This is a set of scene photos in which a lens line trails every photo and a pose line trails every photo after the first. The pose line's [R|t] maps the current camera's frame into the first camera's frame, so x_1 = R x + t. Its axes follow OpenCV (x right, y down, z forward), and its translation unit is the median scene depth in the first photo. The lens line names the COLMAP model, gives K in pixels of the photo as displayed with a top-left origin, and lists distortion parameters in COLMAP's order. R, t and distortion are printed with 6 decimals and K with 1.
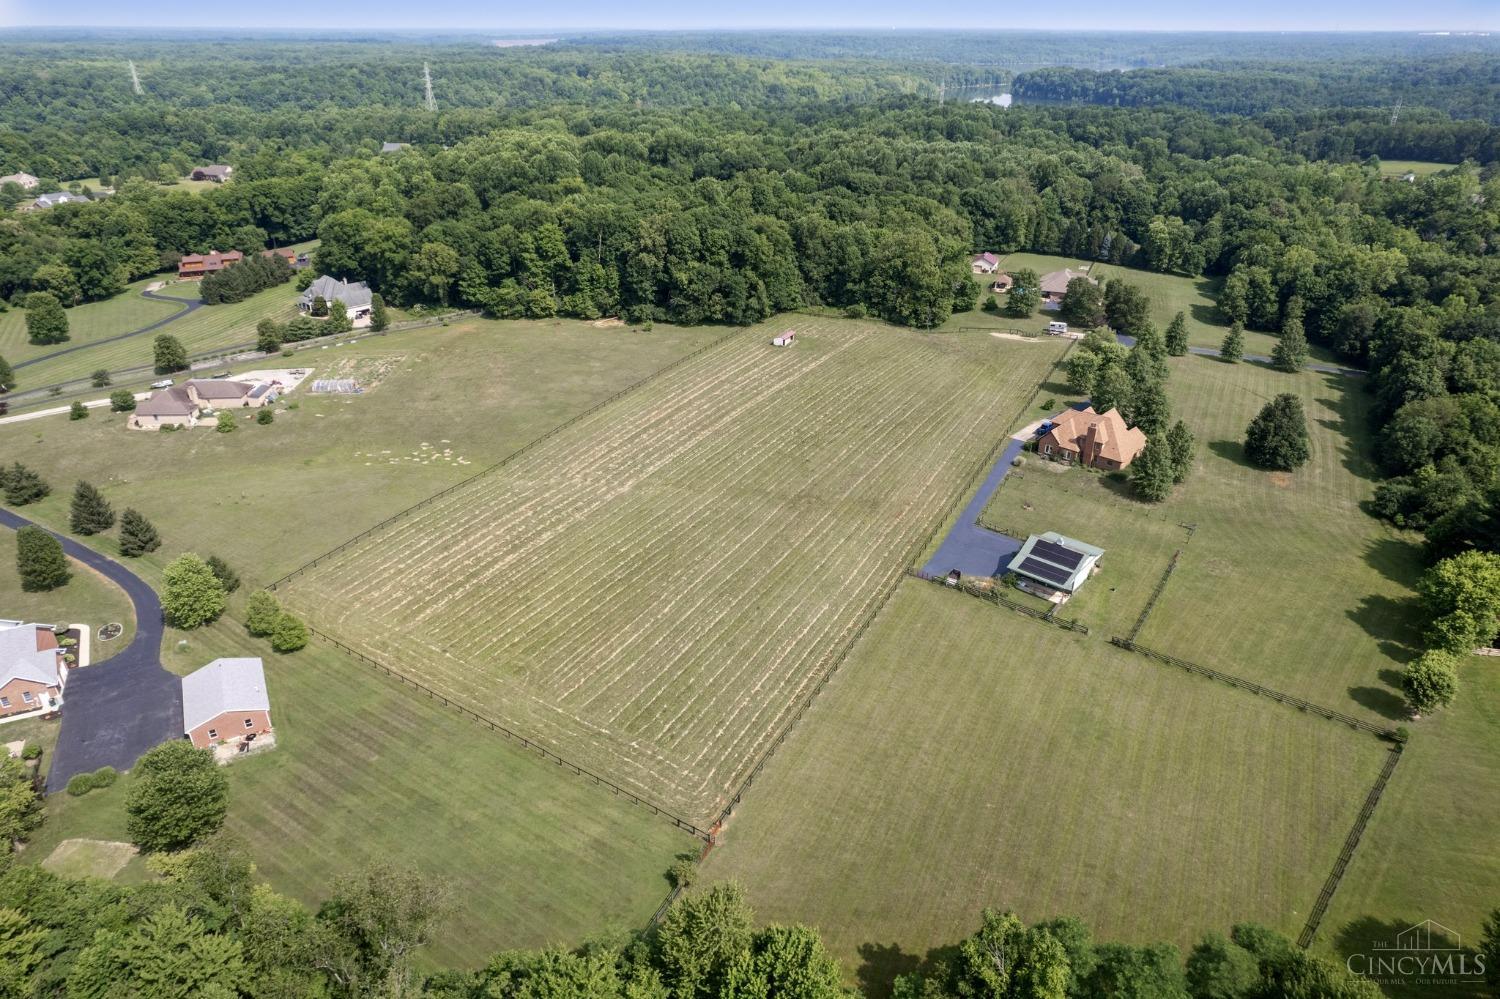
lens RADIAL K [[967.0, 0, 750.0], [0, 967.0, 499.5], [0, 0, 1]] dist [-0.080113, 0.067959]
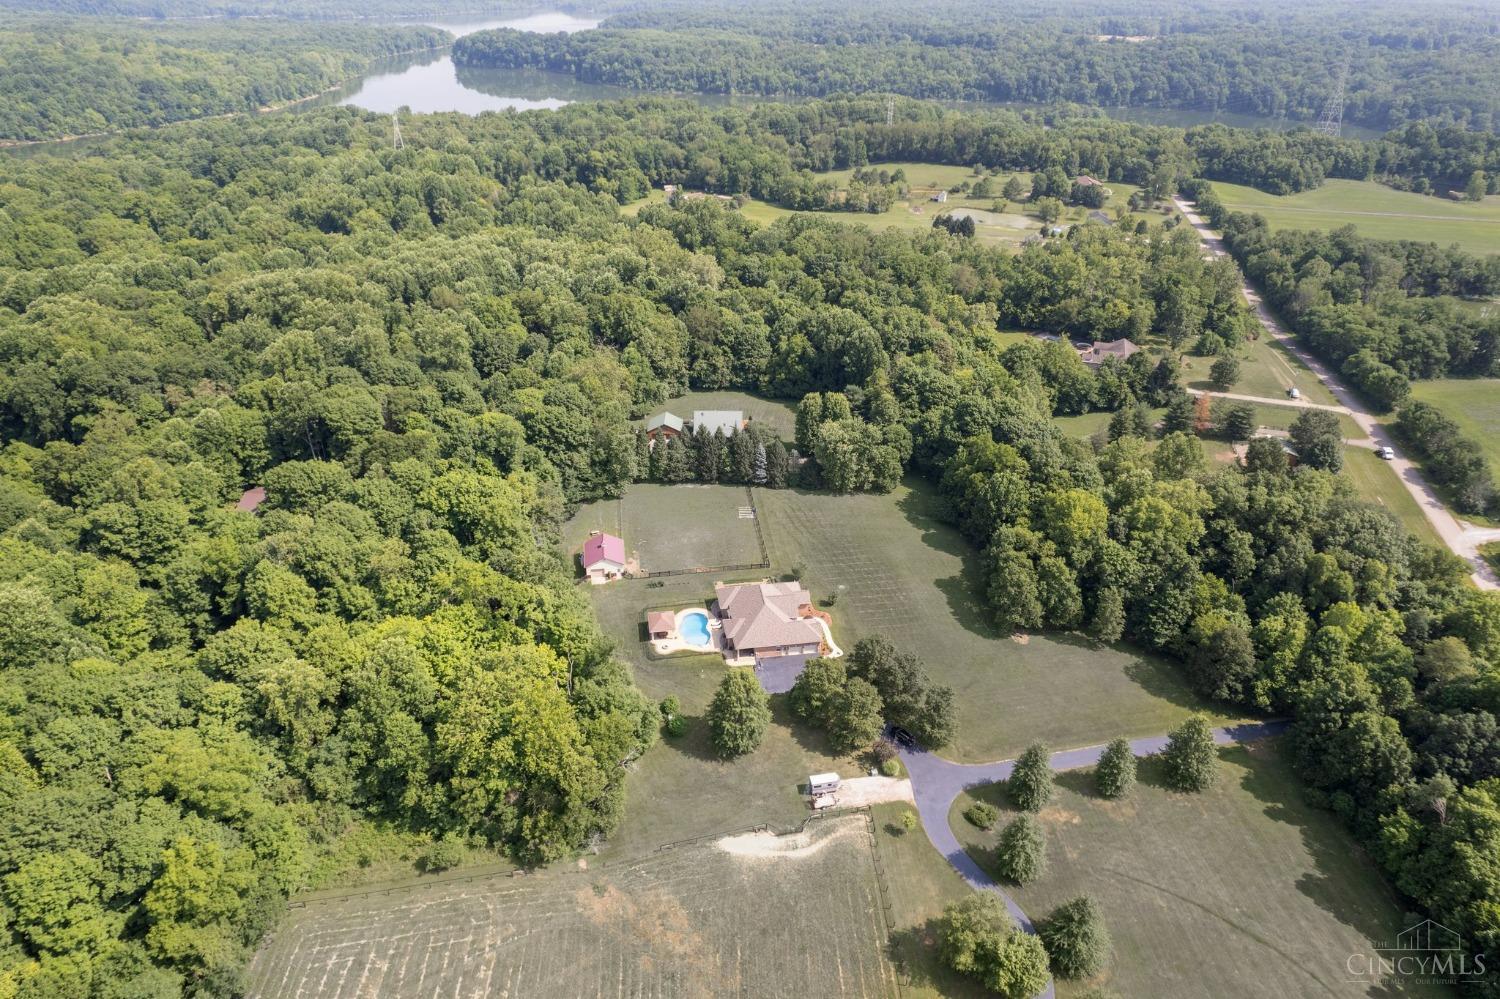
lens RADIAL K [[947.6, 0, 748.1], [0, 947.6, 475.7], [0, 0, 1]] dist [-0.078123, 0.069990]
pose [[0.854155, -0.247840, 0.457159, 0.076303], [0.224480, 0.968723, 0.105756, -0.404078], [-0.469071, 0.012291, 0.883075, 0.518182]]
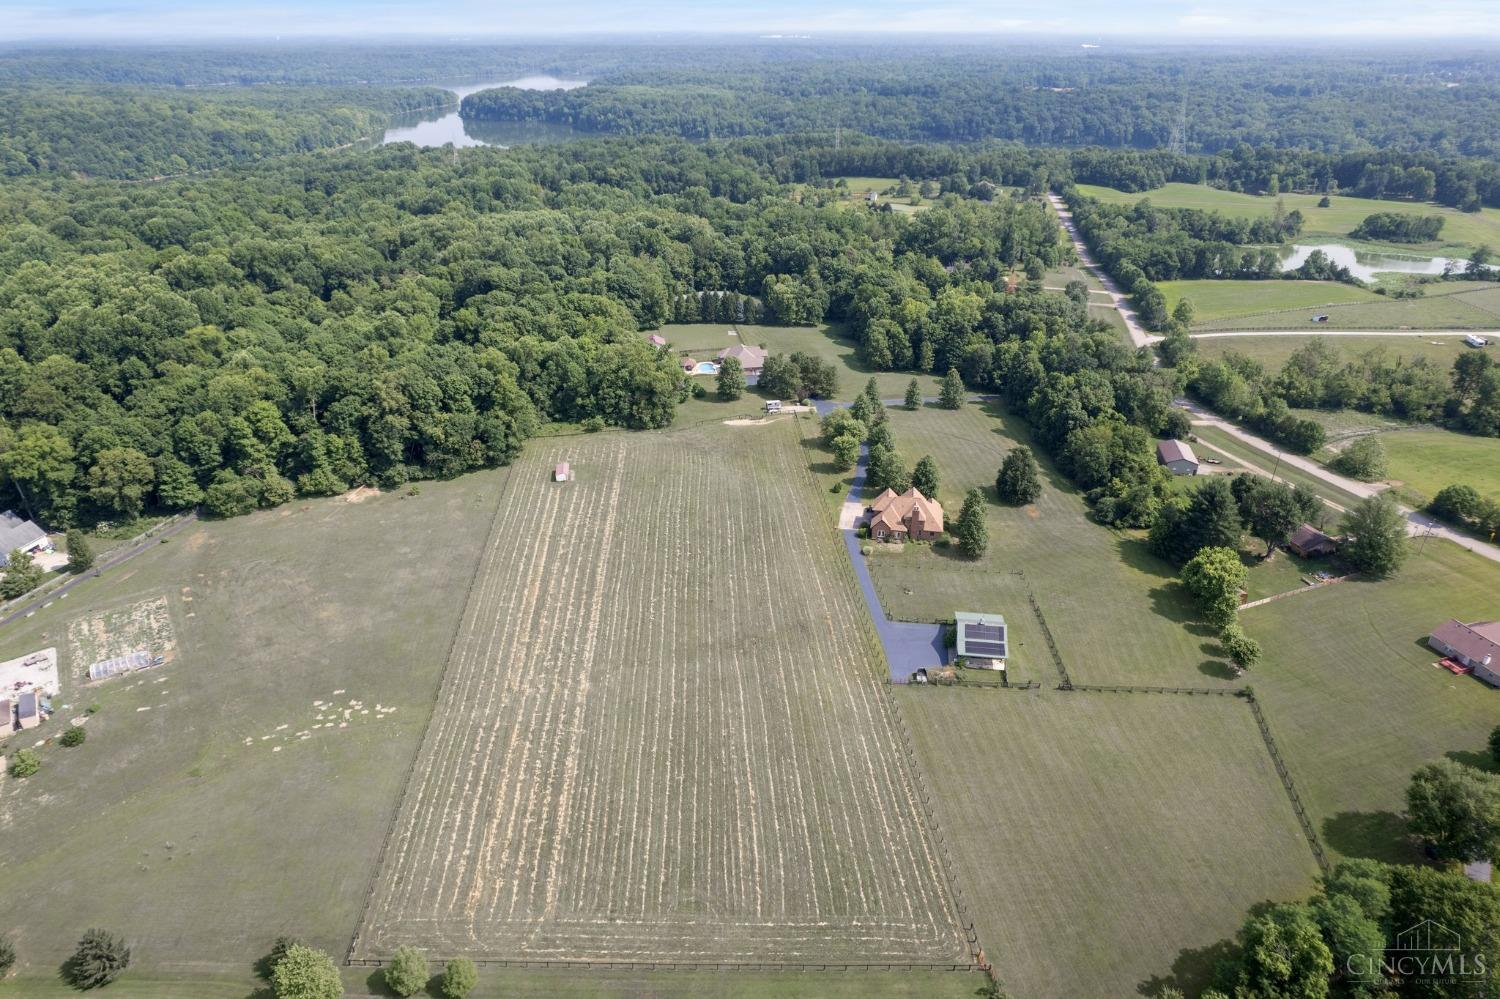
lens RADIAL K [[967.0, 0, 750.0], [0, 967.0, 499.5], [0, 0, 1]] dist [-0.080113, 0.067959]
pose [[0.839264, -0.245141, 0.485326, -0.281905], [0.243401, 0.967553, 0.067809, -0.149465], [-0.486201, 0.061219, 0.871700, 0.009703]]
